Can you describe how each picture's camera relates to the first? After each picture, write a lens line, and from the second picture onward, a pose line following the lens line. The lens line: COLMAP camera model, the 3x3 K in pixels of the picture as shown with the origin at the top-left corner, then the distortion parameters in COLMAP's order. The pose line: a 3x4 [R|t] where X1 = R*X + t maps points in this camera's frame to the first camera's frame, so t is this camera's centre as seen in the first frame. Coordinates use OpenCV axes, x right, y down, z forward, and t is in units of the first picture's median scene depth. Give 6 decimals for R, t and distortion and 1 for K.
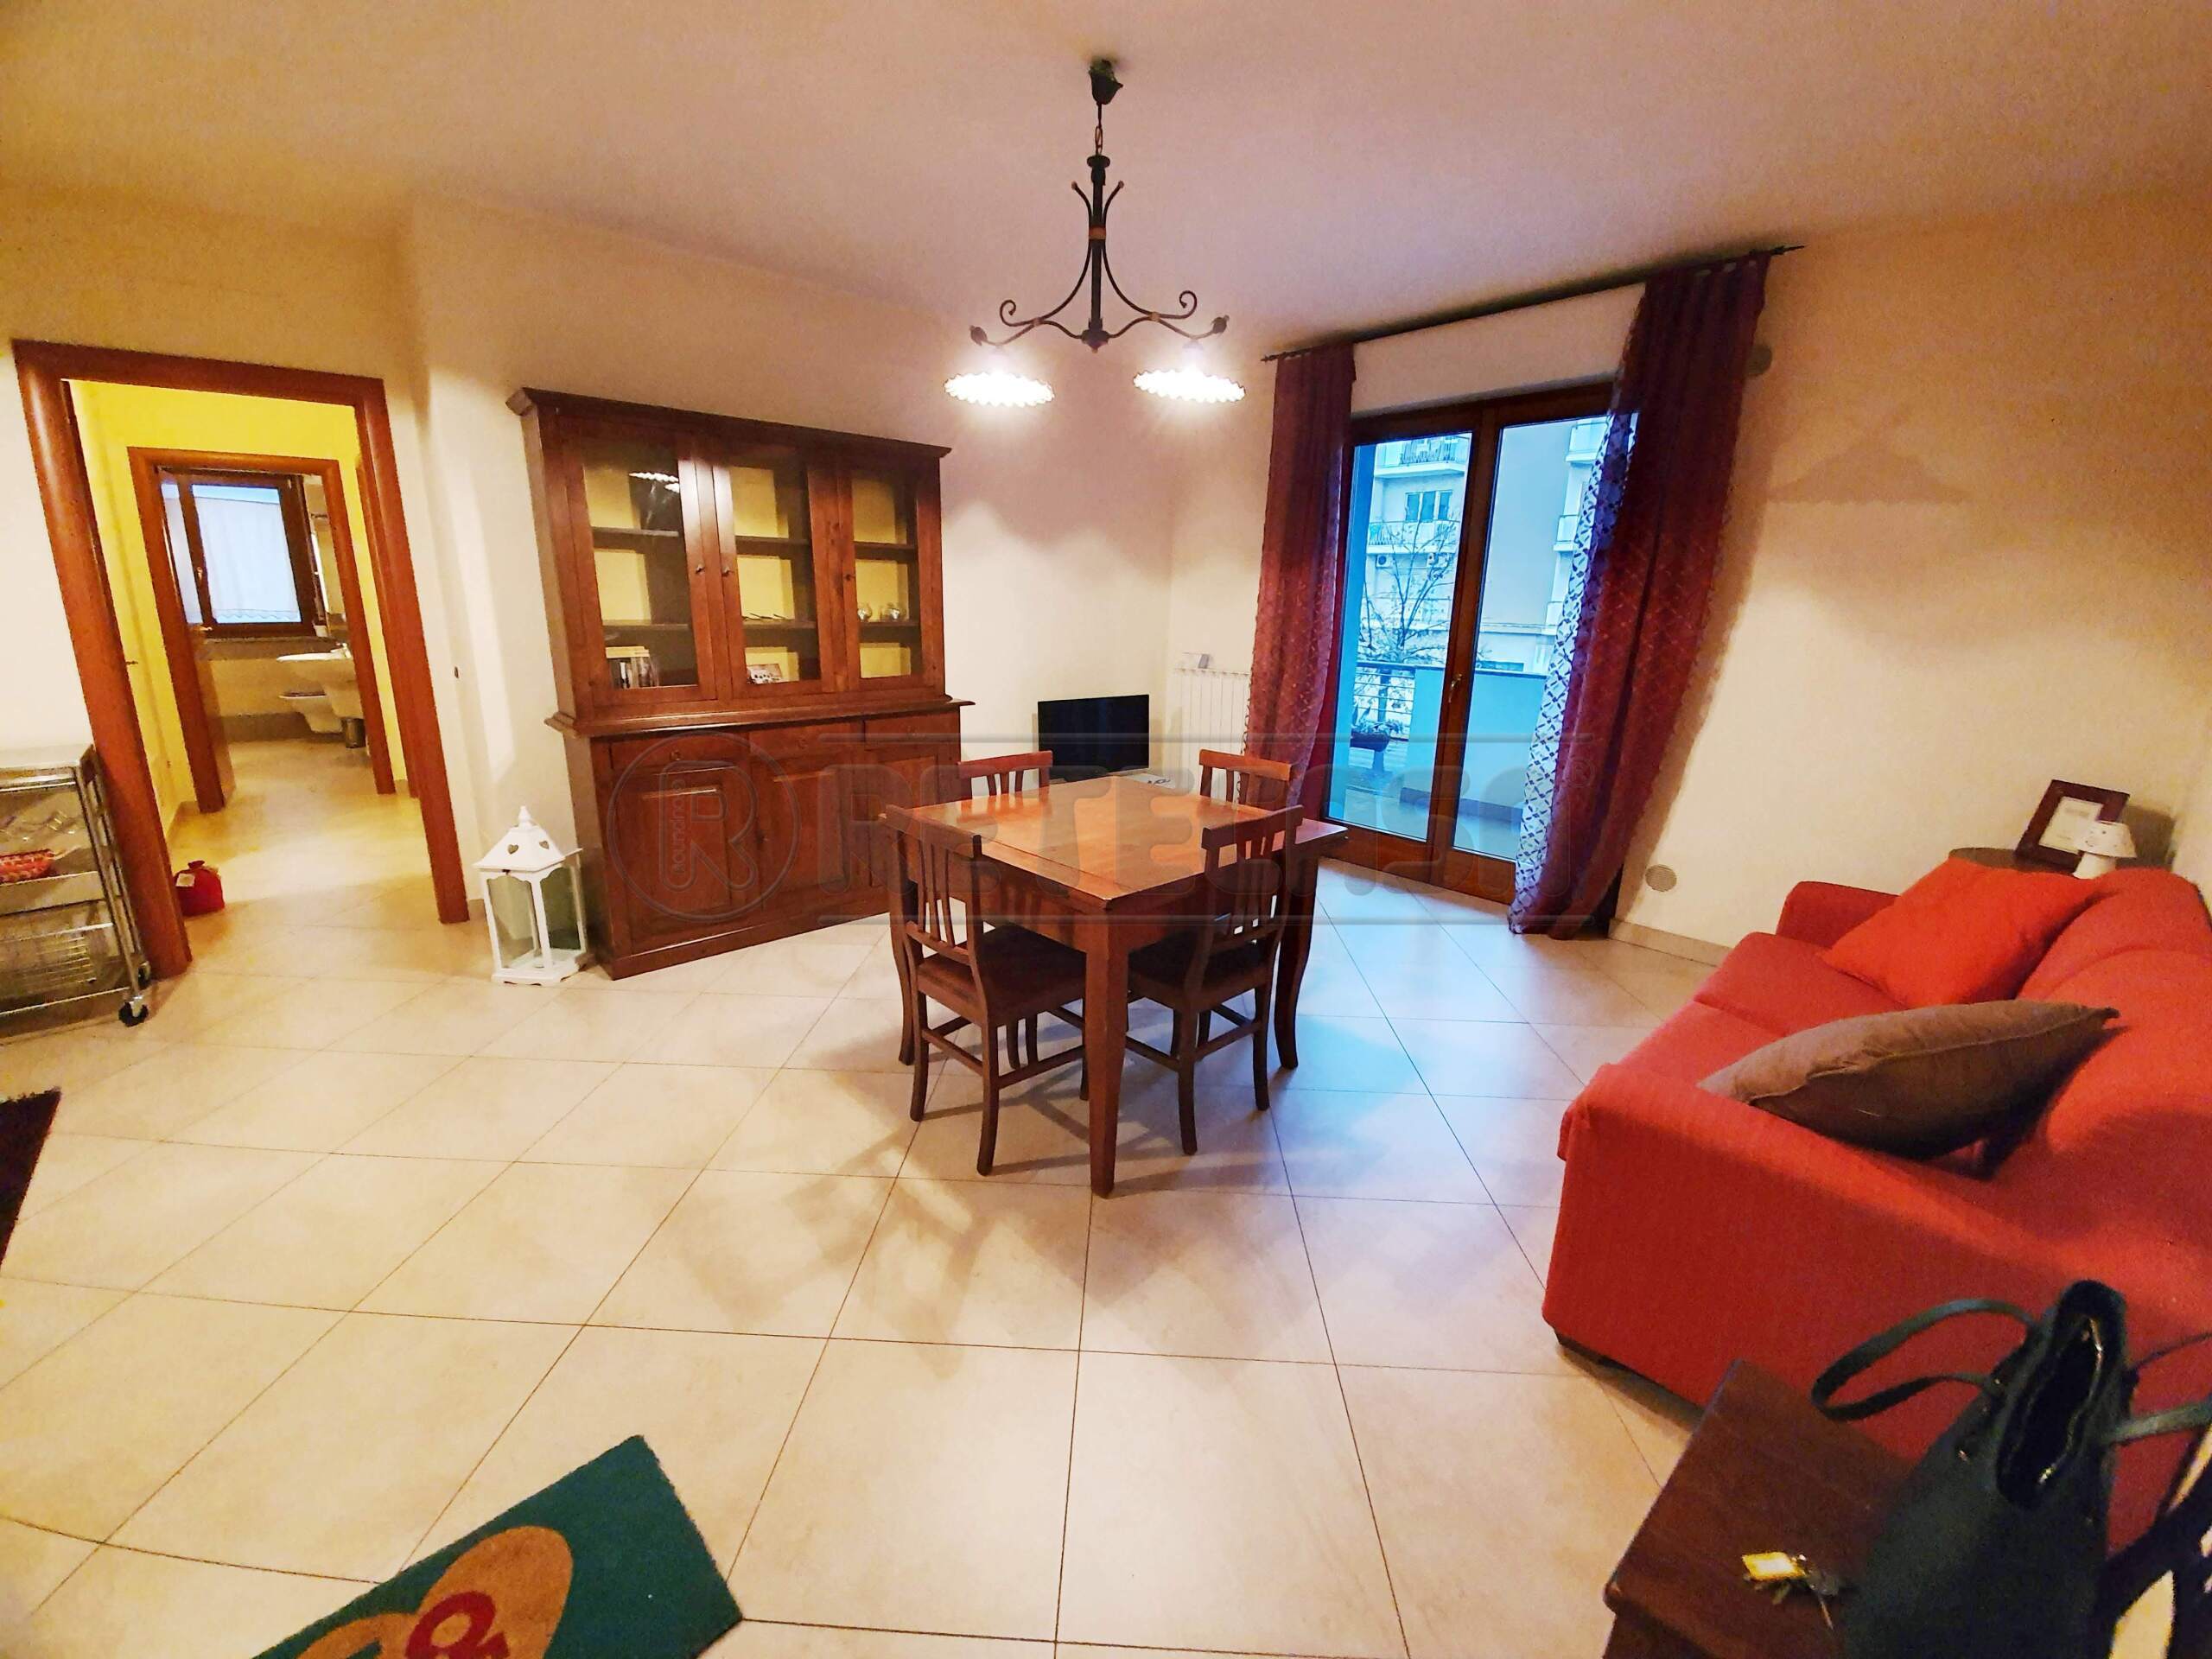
lens RADIAL K [[900.9, 0, 1146.9], [0, 900.9, 825.5], [0, 0, 1]] dist [-0.001249, -0.007595]
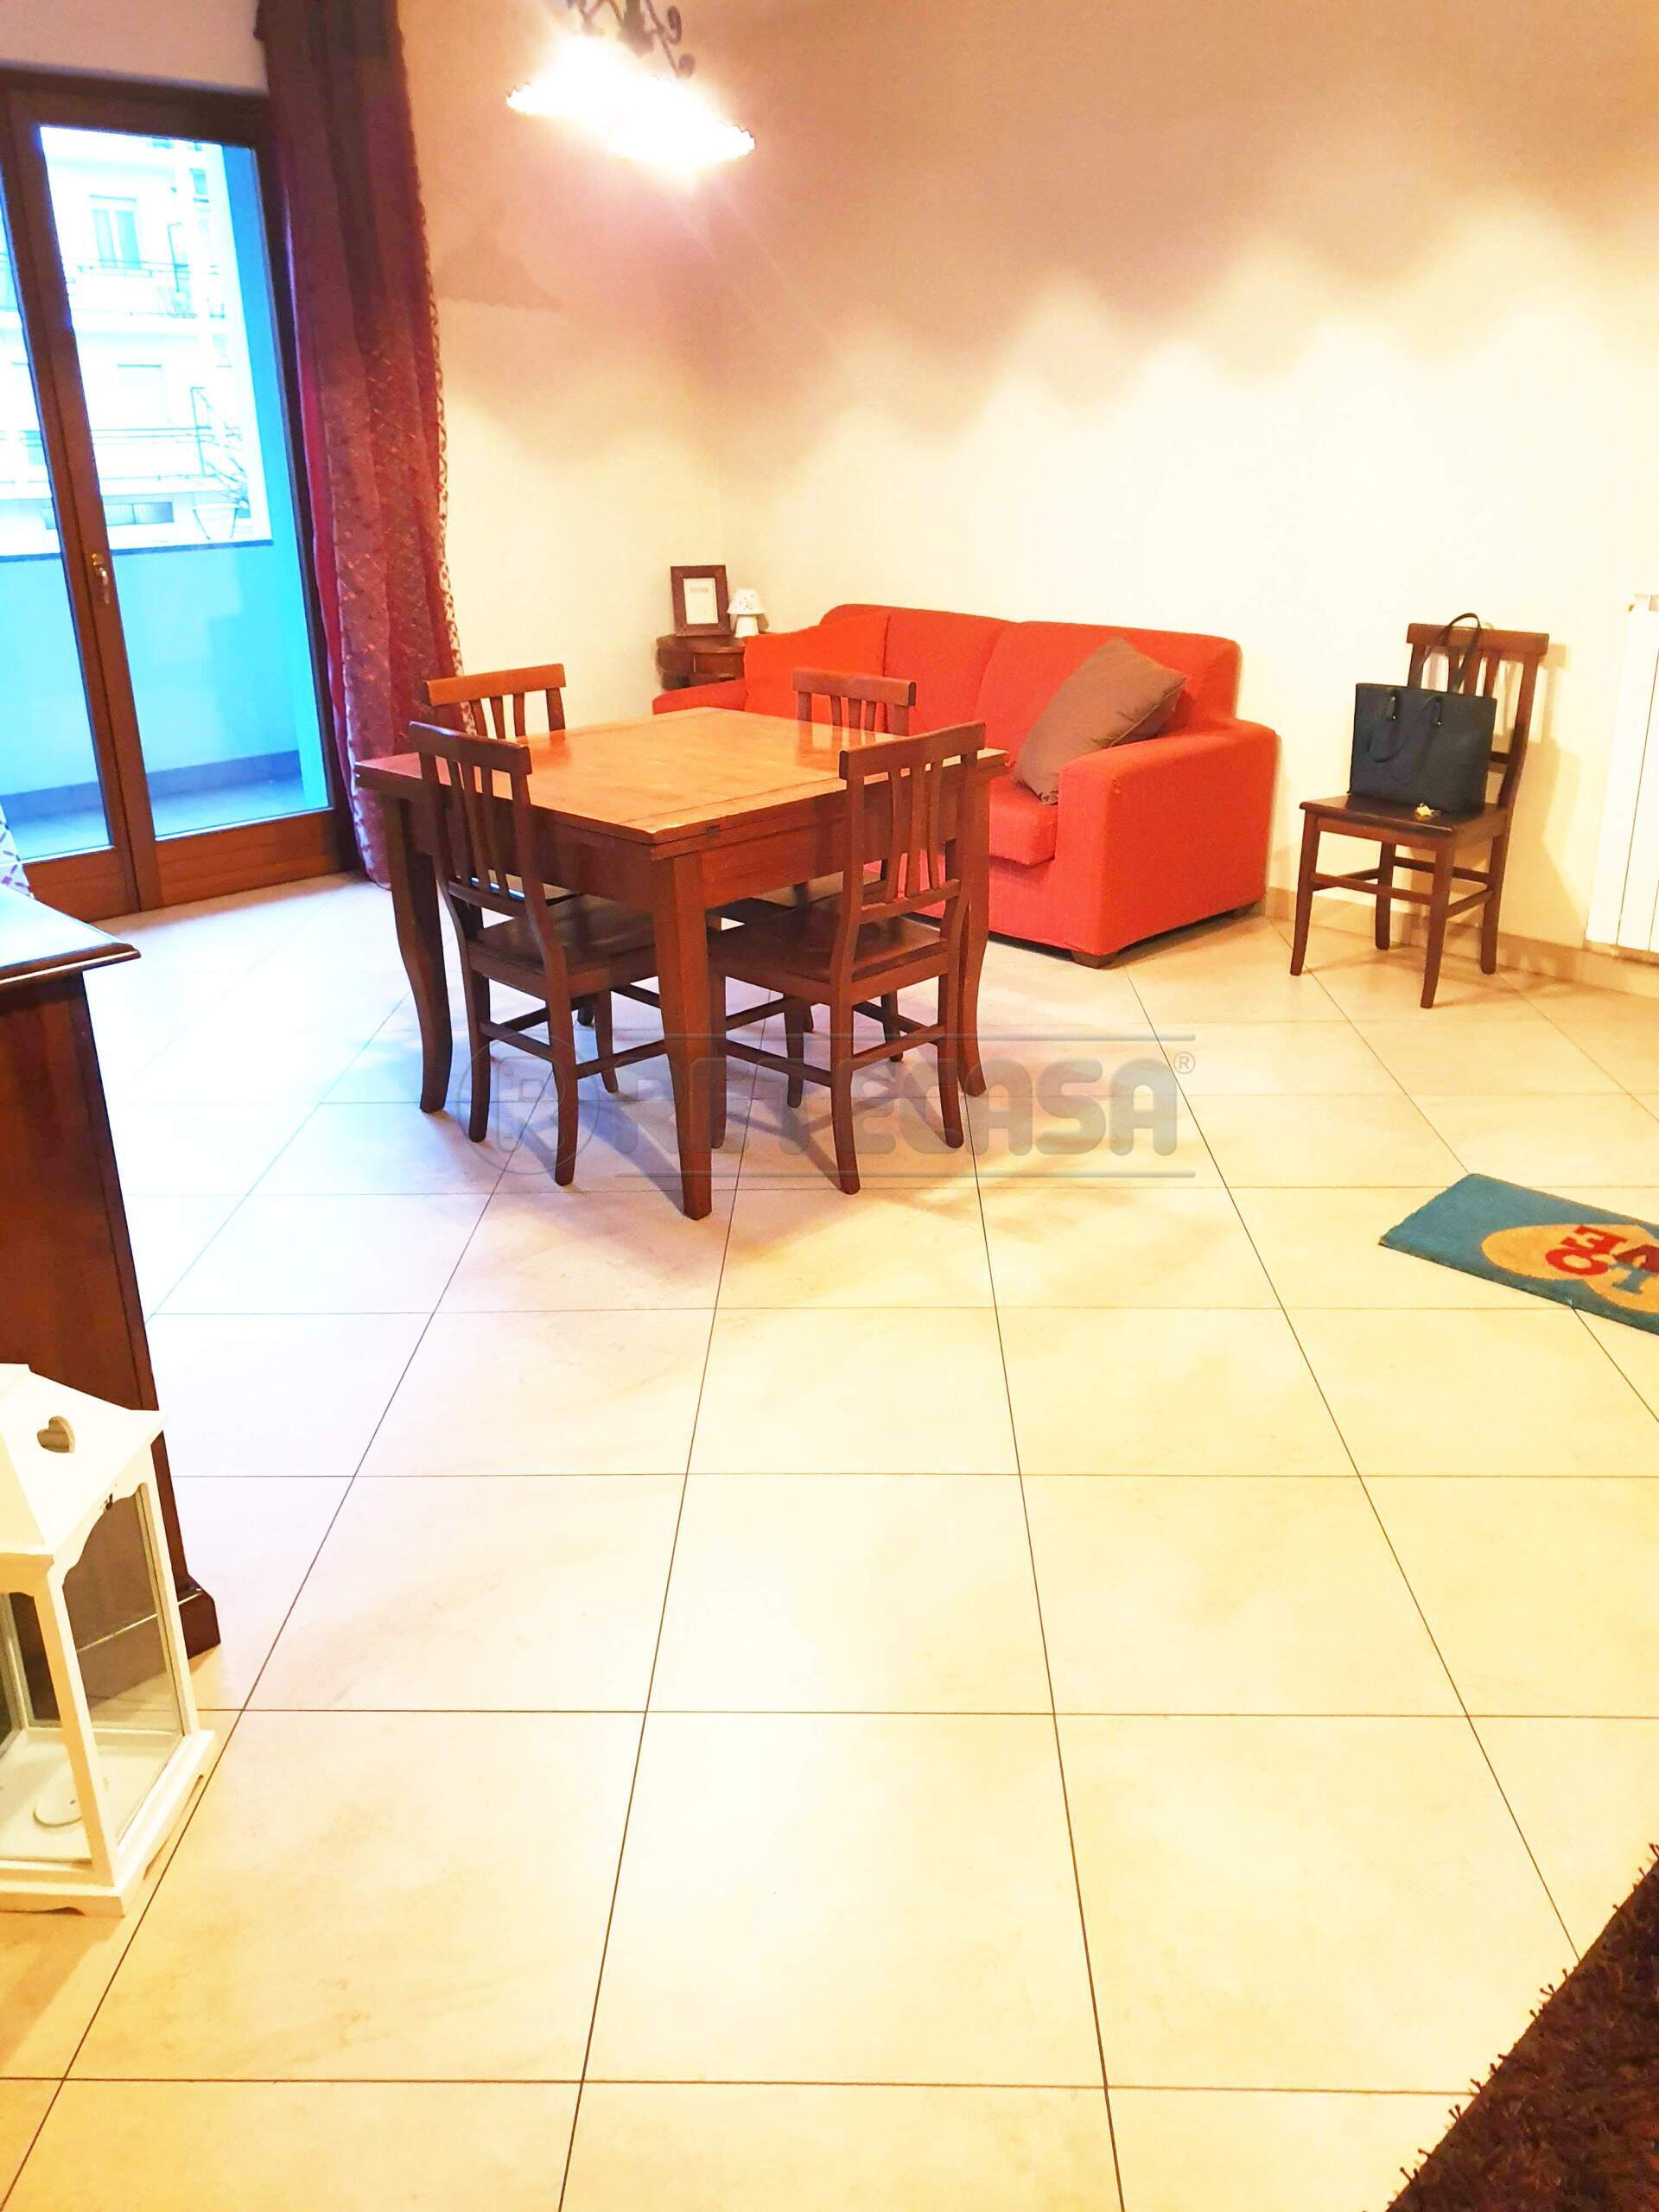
lens RADIAL K [[1726.2, 0, 830.3], [0, 1726.2, 1102.8], [0, 0, 1]] dist [0.030039, -0.016364]
pose [[-0.012145, -0.381460, 0.924306, -1.702789], [0.271114, 0.888492, 0.370242, -0.286630], [-0.962471, 0.255089, 0.092628, 0.989296]]
